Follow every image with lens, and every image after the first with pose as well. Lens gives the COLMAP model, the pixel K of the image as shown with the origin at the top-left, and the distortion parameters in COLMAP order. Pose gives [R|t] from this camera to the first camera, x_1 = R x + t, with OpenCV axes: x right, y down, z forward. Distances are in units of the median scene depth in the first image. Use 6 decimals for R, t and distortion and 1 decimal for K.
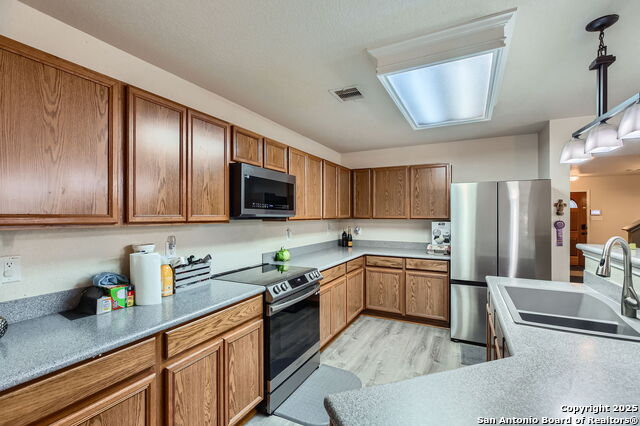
lens RADIAL K [[294.4, 0, 317.8], [0, 294.4, 212.7], [0, 0, 1]] dist [-0.004918, -0.000501]
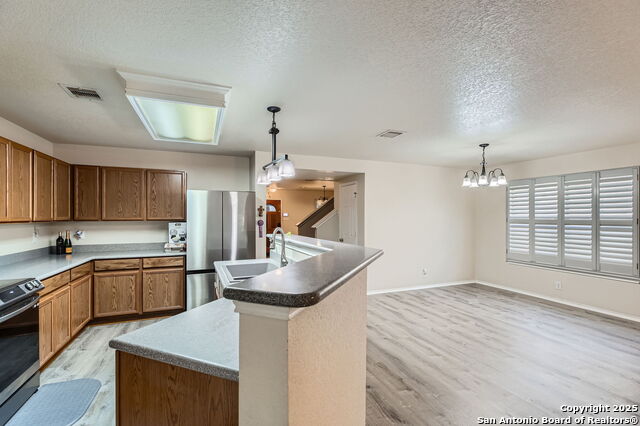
lens RADIAL K [[294.4, 0, 325.3], [0, 294.4, 217.0], [0, 0, 1]] dist [-0.004918, -0.000501]
pose [[0.639421, -0.003695, 0.768848, -0.098851], [-0.002444, 0.999974, 0.006839, 0.000394], [-0.768853, -0.006252, 0.639395, -0.182170]]
